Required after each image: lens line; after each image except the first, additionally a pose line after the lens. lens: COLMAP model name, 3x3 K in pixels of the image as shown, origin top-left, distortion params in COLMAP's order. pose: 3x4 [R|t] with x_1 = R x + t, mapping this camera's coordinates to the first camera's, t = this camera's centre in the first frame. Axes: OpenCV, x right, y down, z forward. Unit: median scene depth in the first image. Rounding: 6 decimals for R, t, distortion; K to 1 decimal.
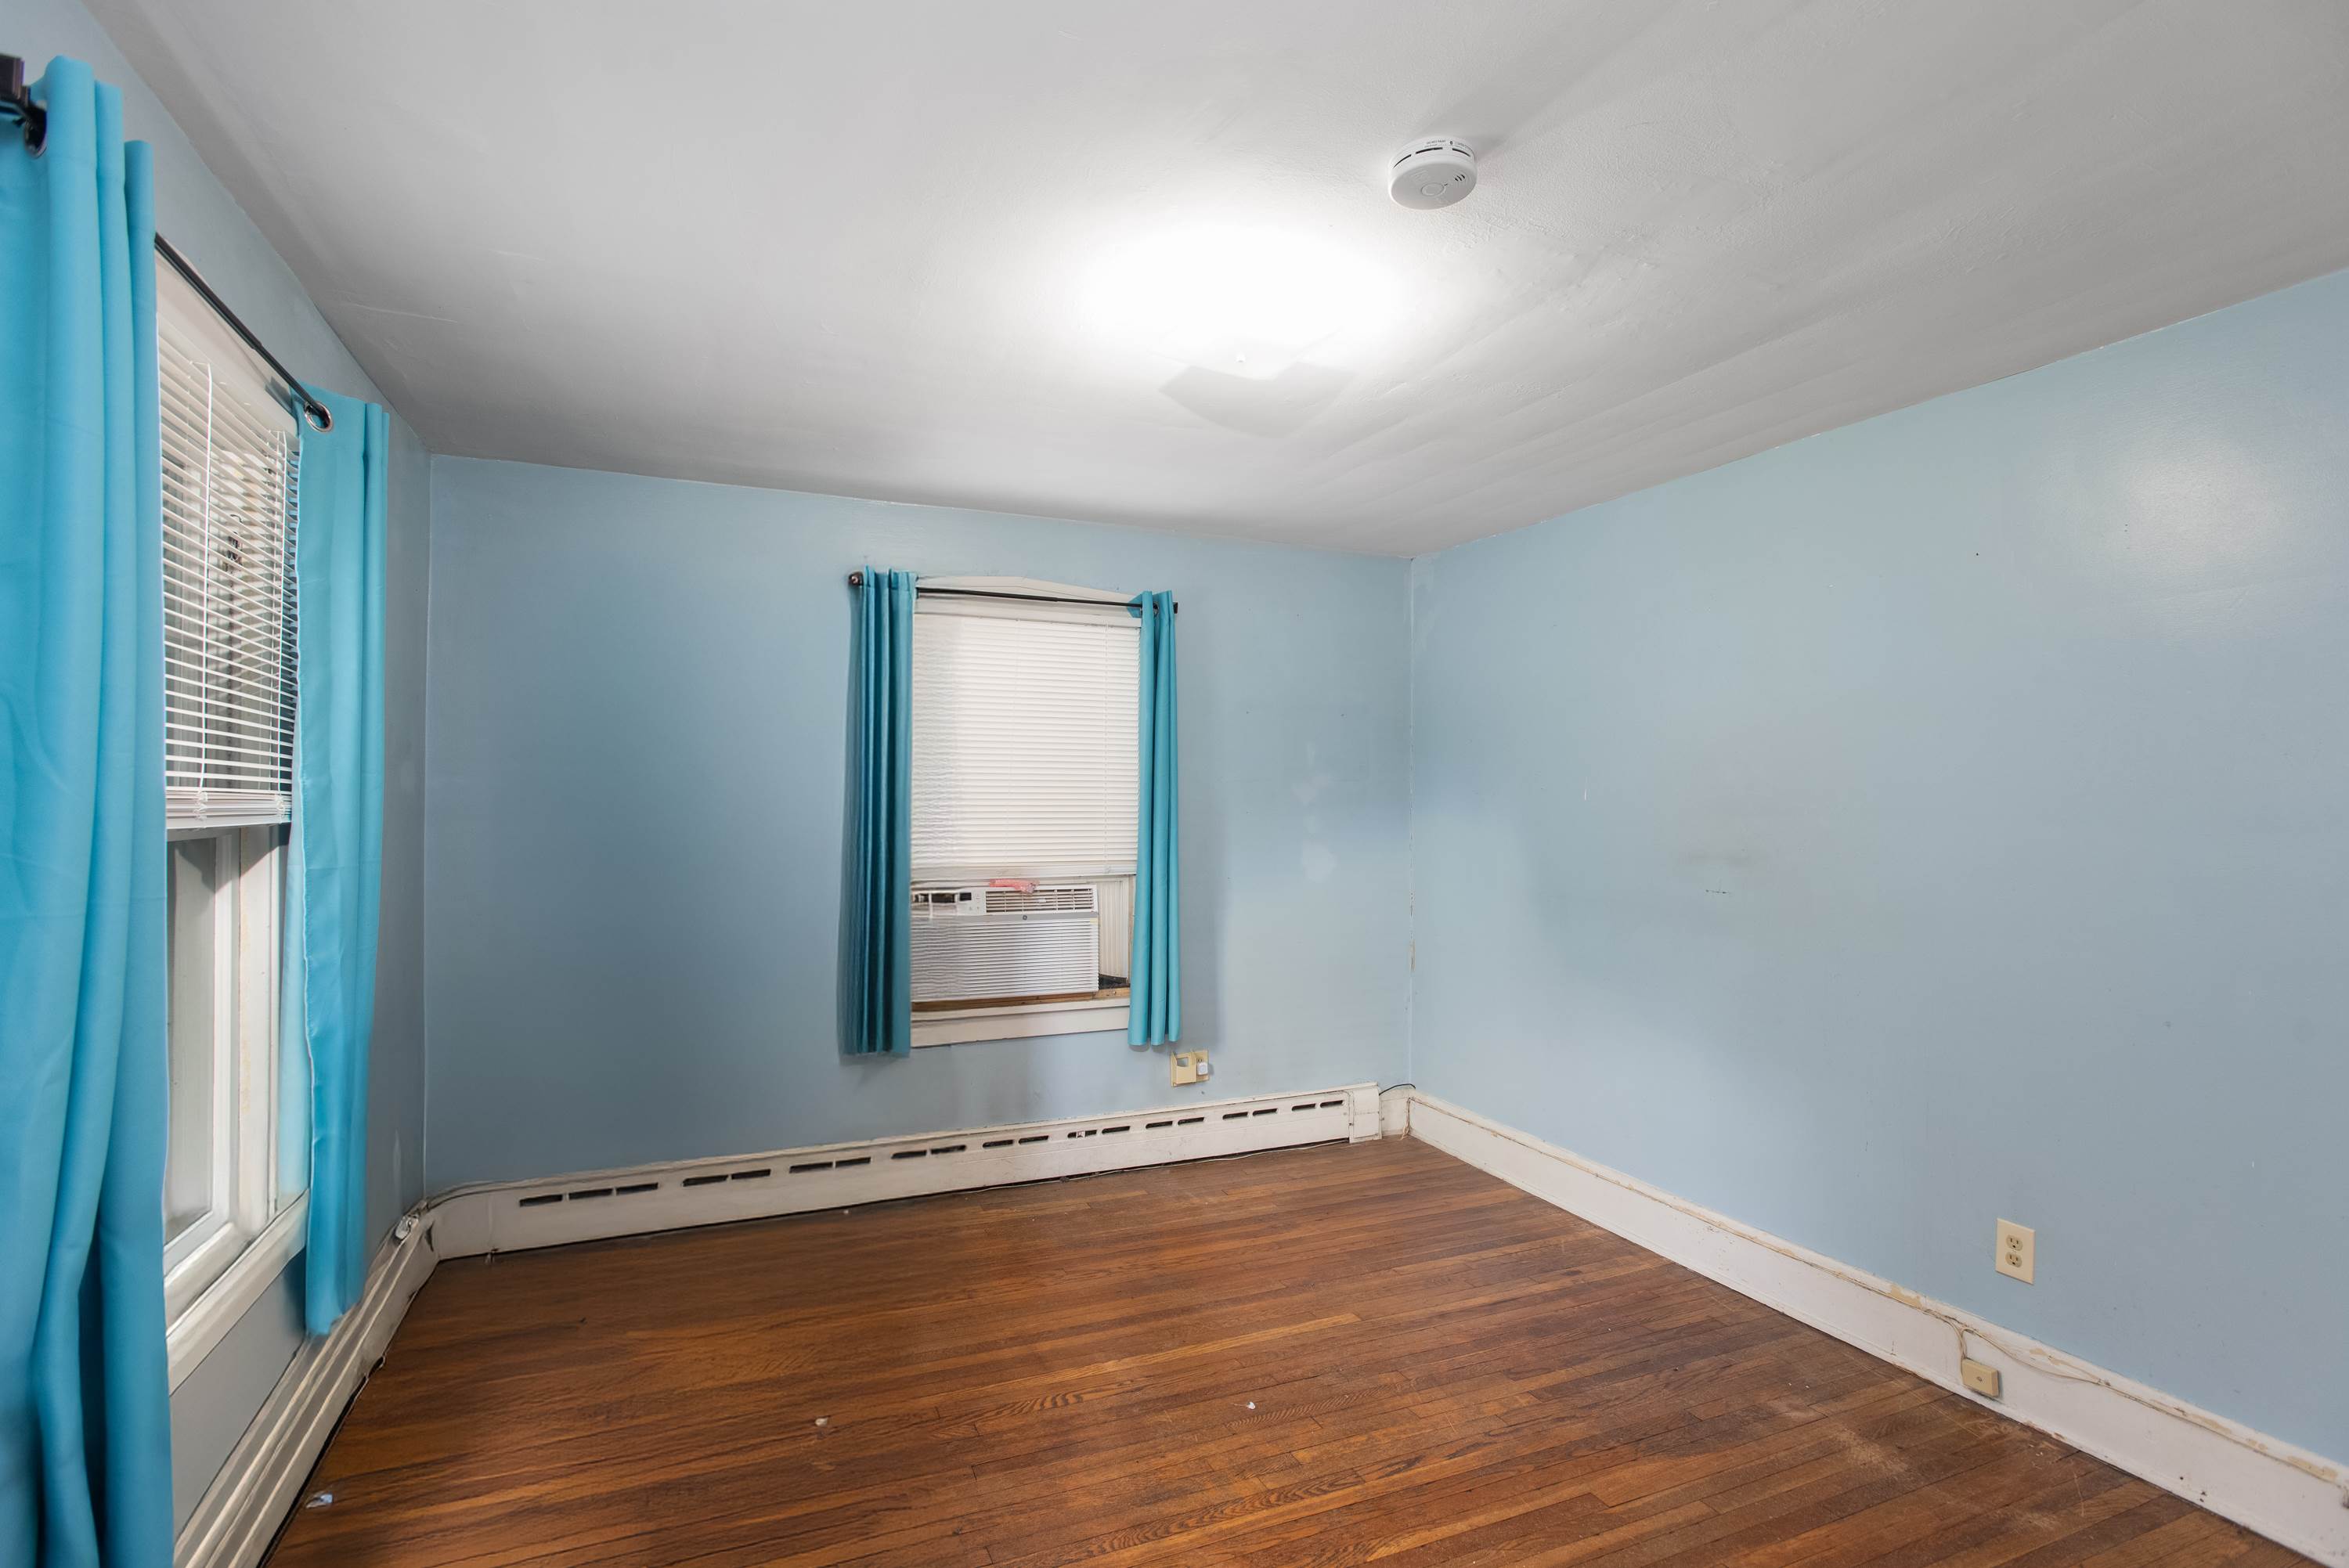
lens RADIAL K [[1148.7, 0, 1173.2], [0, 1148.7, 789.7], [0, 0, 1]] dist [-0.038564, 0.015806]
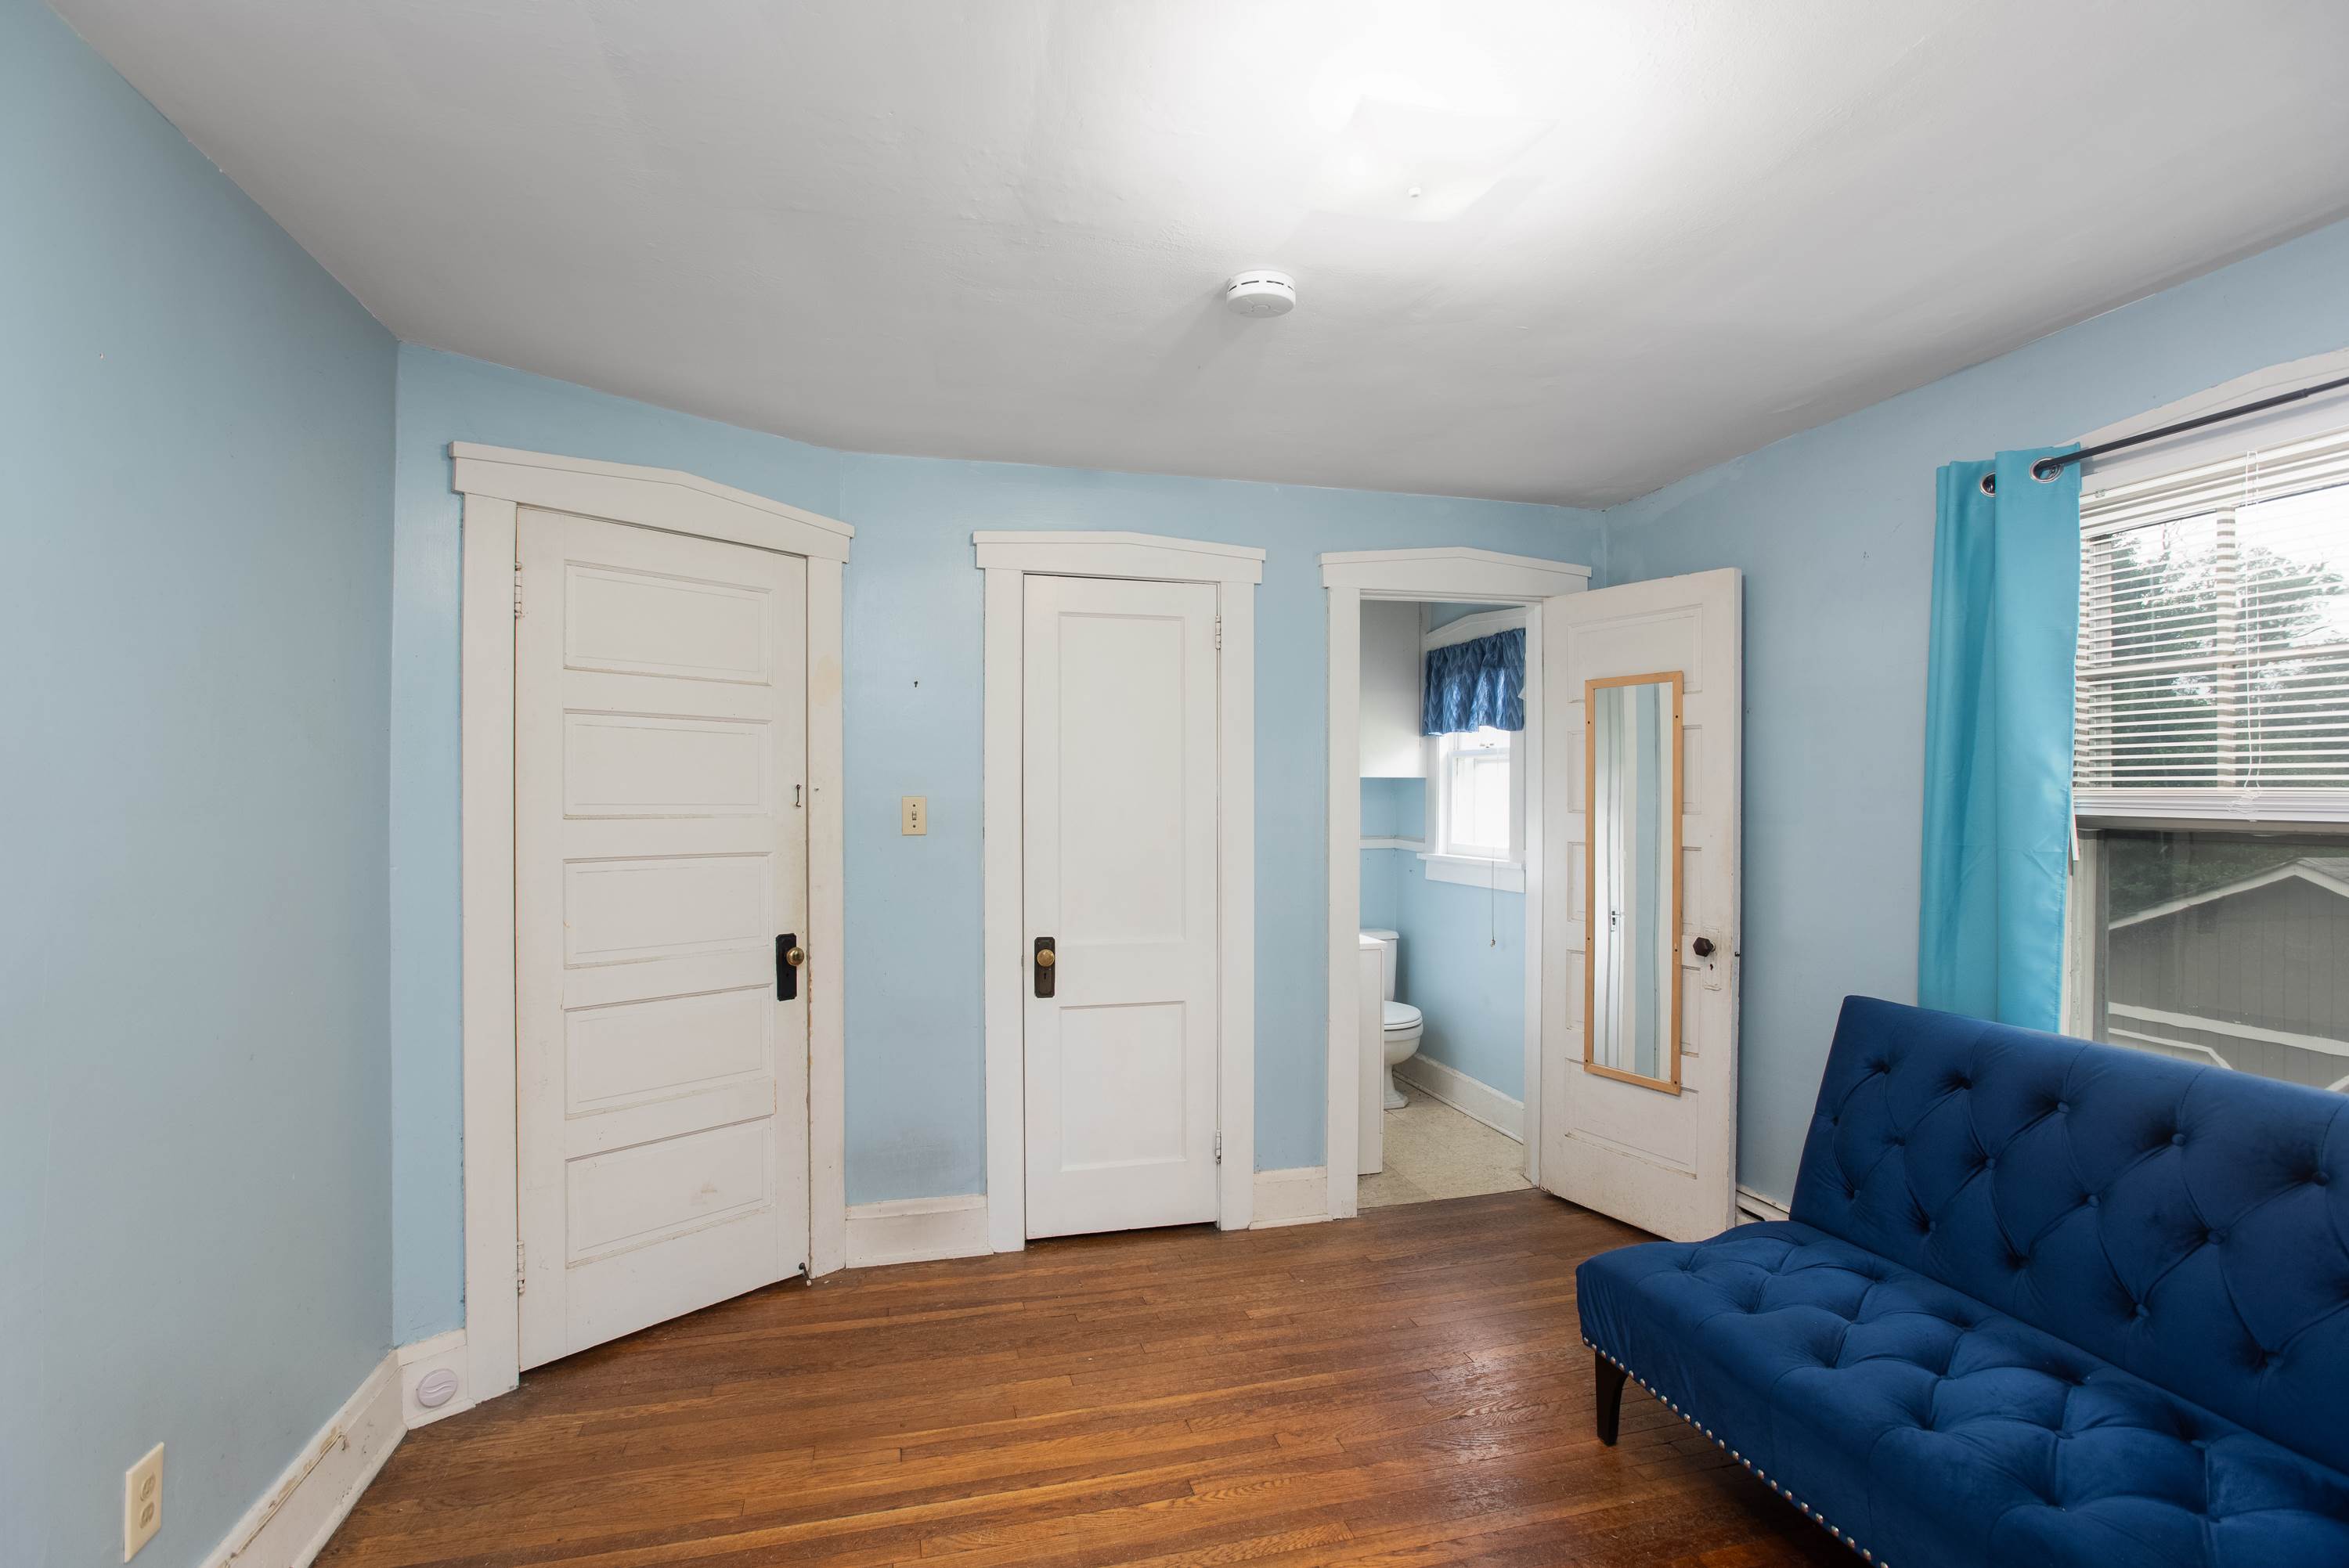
lens RADIAL K [[1148.7, 0, 1177.5], [0, 1148.7, 787.8], [0, 0, 1]] dist [-0.038564, 0.015806]
pose [[-0.989046, -0.004952, 0.147527, 0.122788], [-0.005063, 0.999987, -0.000379, 0.004620], [-0.147523, -0.001122, -0.989058, 2.389789]]
